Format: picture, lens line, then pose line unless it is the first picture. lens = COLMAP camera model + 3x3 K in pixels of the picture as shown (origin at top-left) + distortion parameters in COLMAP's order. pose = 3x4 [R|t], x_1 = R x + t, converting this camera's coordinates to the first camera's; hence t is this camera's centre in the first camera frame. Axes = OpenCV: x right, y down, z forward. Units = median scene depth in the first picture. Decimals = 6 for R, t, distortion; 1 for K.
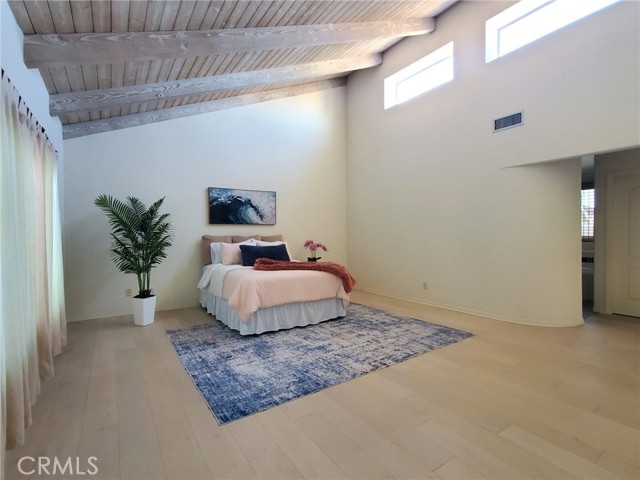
lens RADIAL K [[310.3, 0, 320.9], [0, 310.3, 243.5], [0, 0, 1]] dist [-0.000824, 0.005118]
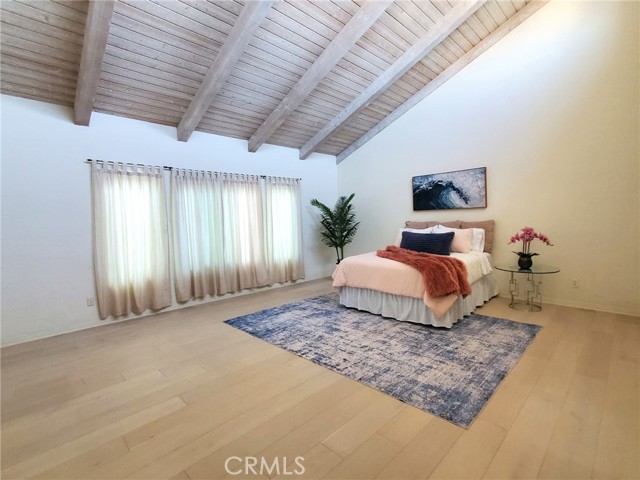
lens RADIAL K [[310.3, 0, 319.0], [0, 310.3, 239.9], [0, 0, 1]] dist [-0.000824, 0.005118]
pose [[0.181490, 0.066657, -0.981131, 0.904269], [-0.005903, 0.997756, 0.066694, -0.043553], [0.983375, -0.006313, 0.181477, 0.654896]]
